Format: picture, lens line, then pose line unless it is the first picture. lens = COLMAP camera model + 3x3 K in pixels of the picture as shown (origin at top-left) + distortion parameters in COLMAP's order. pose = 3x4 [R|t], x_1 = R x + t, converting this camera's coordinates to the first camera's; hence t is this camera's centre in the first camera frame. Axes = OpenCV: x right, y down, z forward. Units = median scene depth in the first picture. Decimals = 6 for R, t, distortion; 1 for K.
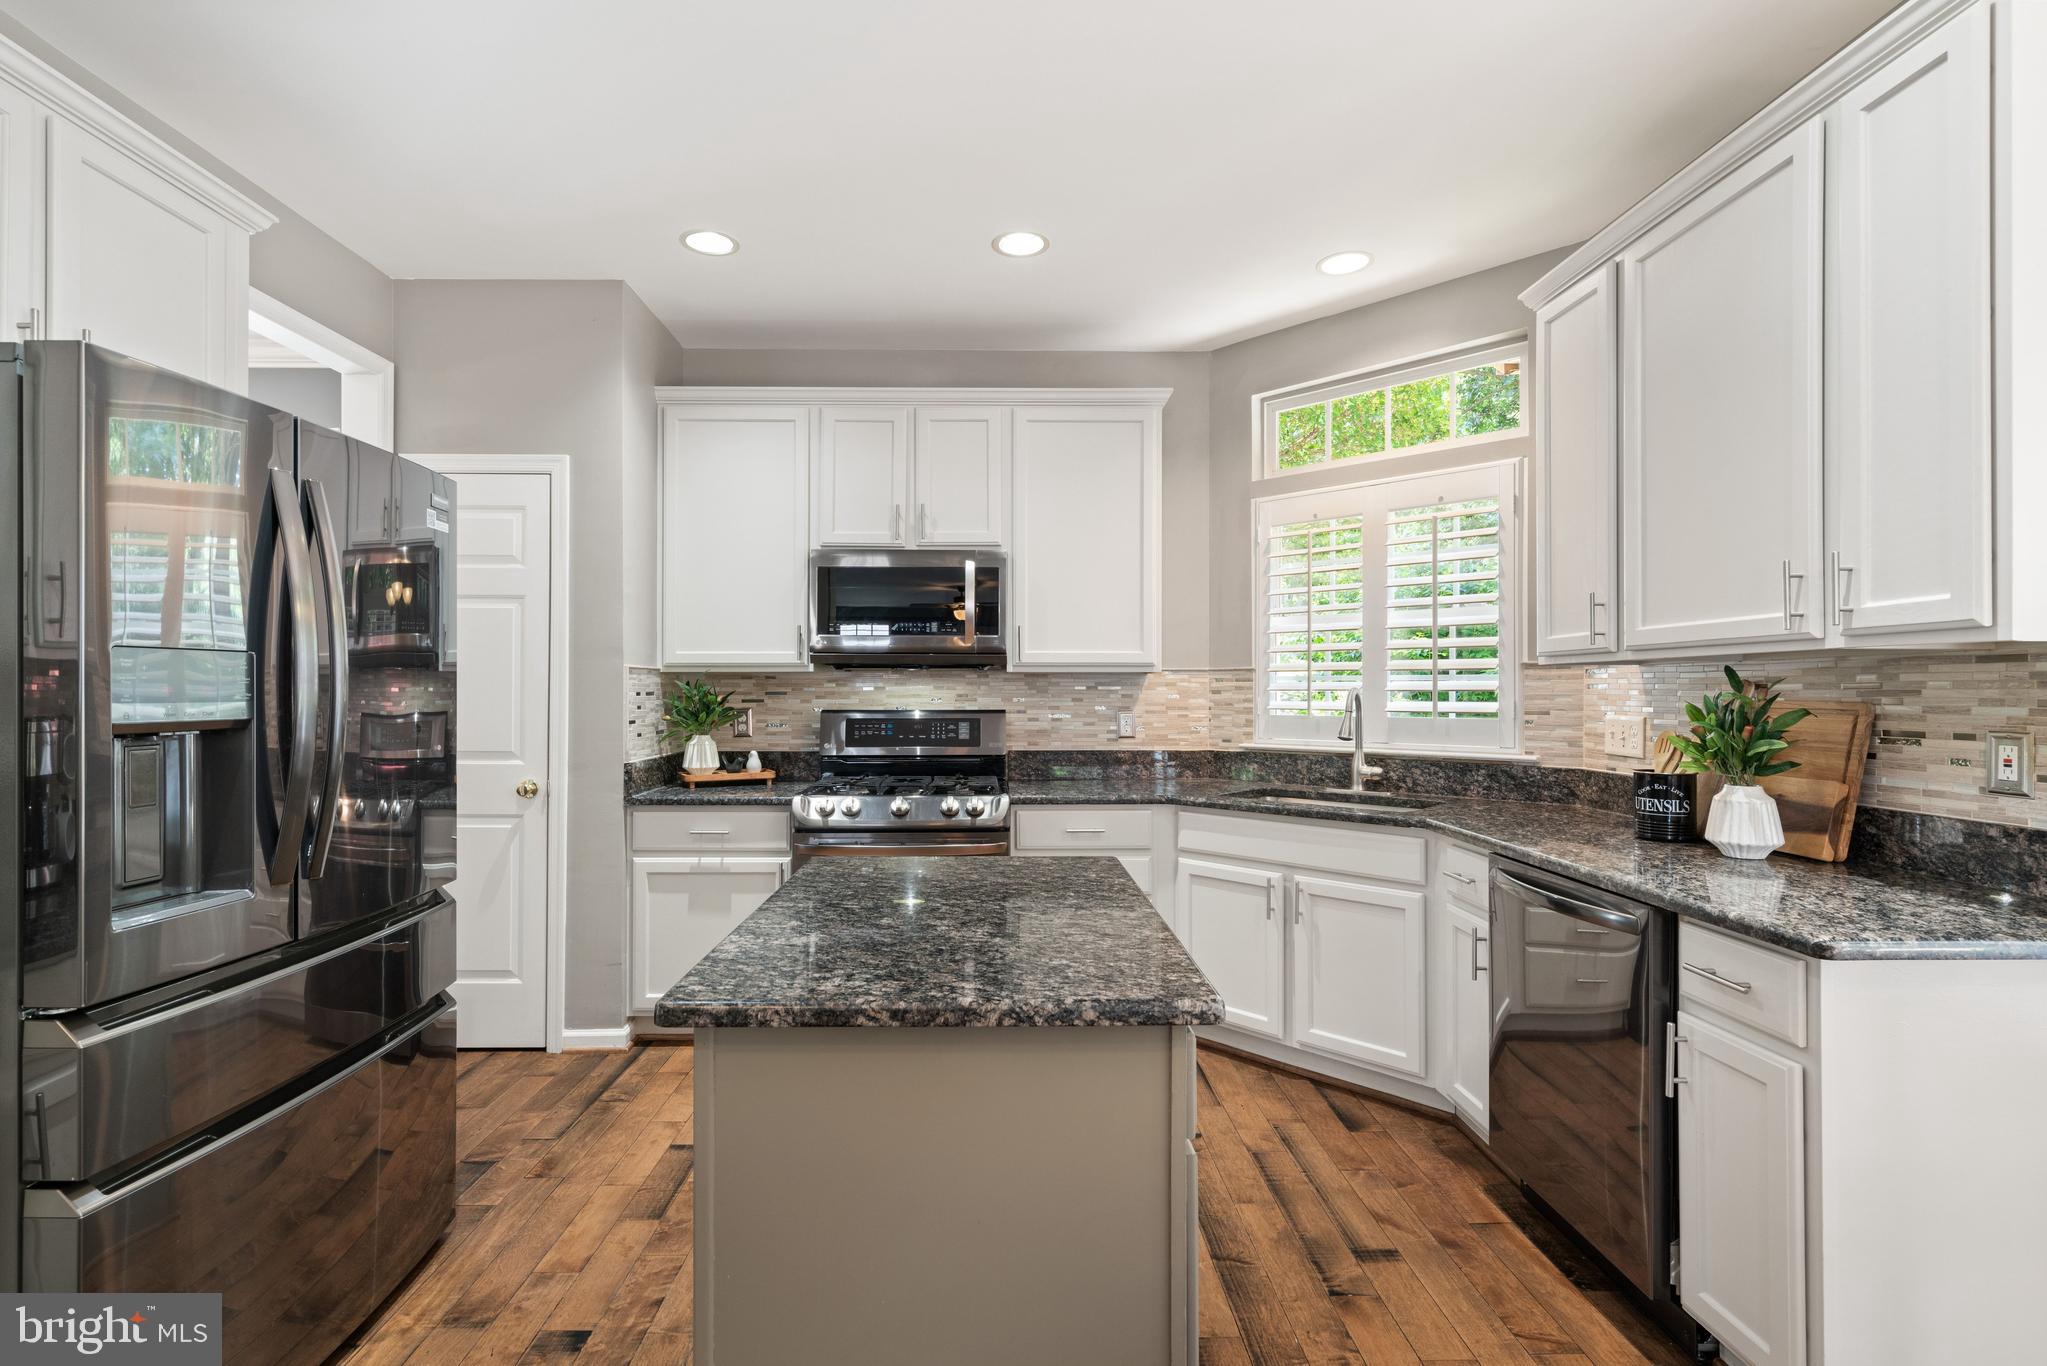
lens RADIAL K [[972.0, 0, 1004.3], [0, 972.0, 679.4], [0, 0, 1]] dist [0.018564, -0.000086]
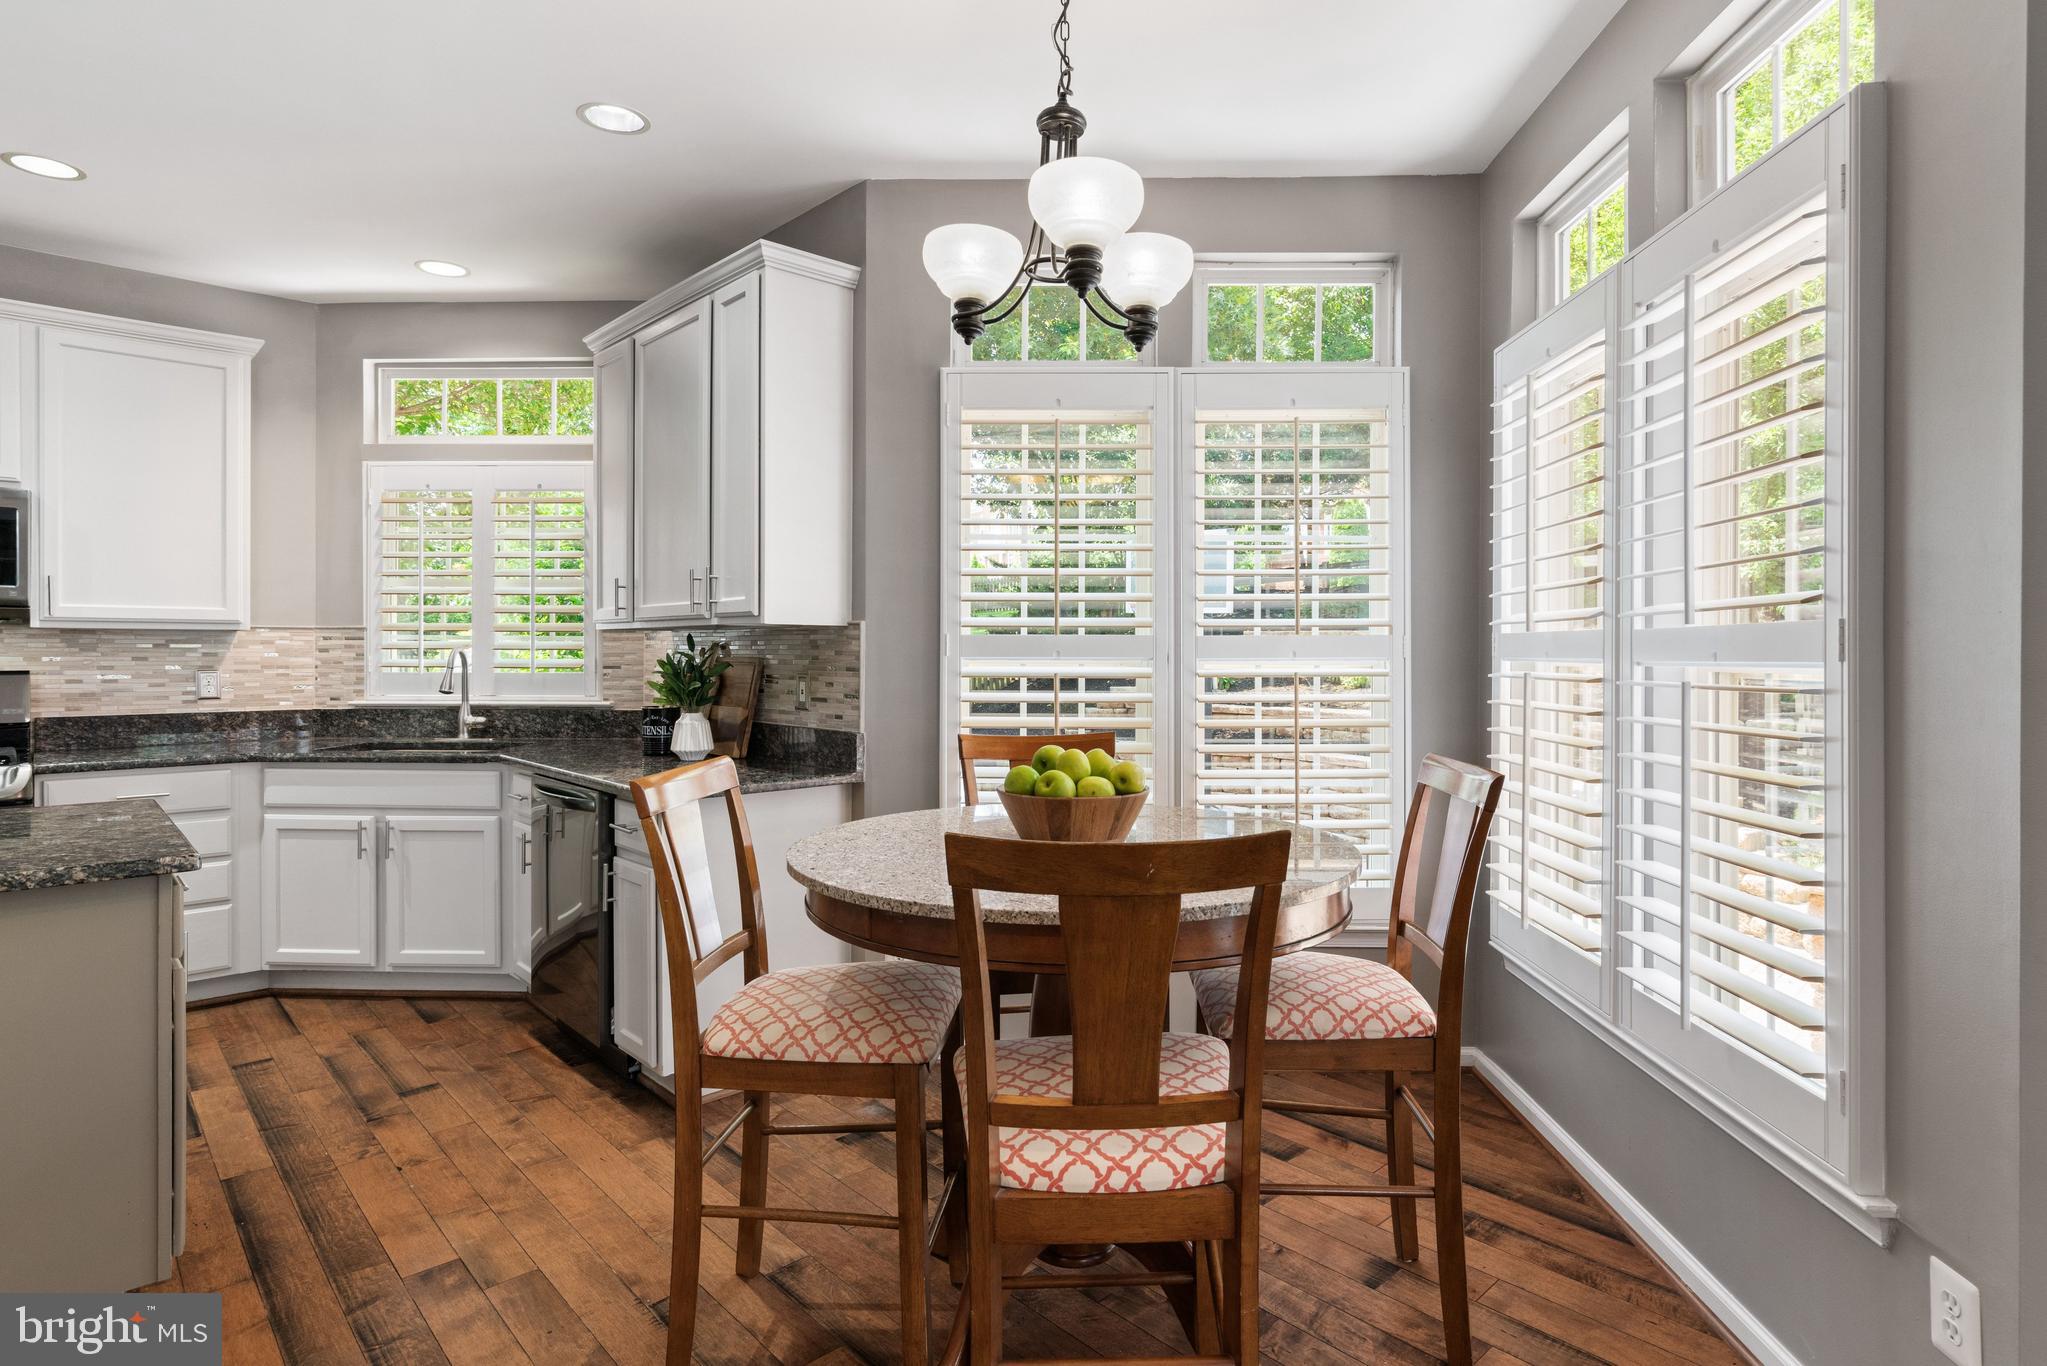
lens RADIAL K [[1093.0, 0, 1071.9], [0, 1093.0, 652.9], [0, 0, 1]] dist [-0.001723, 0.001900]
pose [[0.732121, -0.001129, 0.681173, 0.020079], [-0.010220, 0.999868, 0.012641, -0.007210], [-0.681097, -0.016217, 0.732013, -0.386502]]
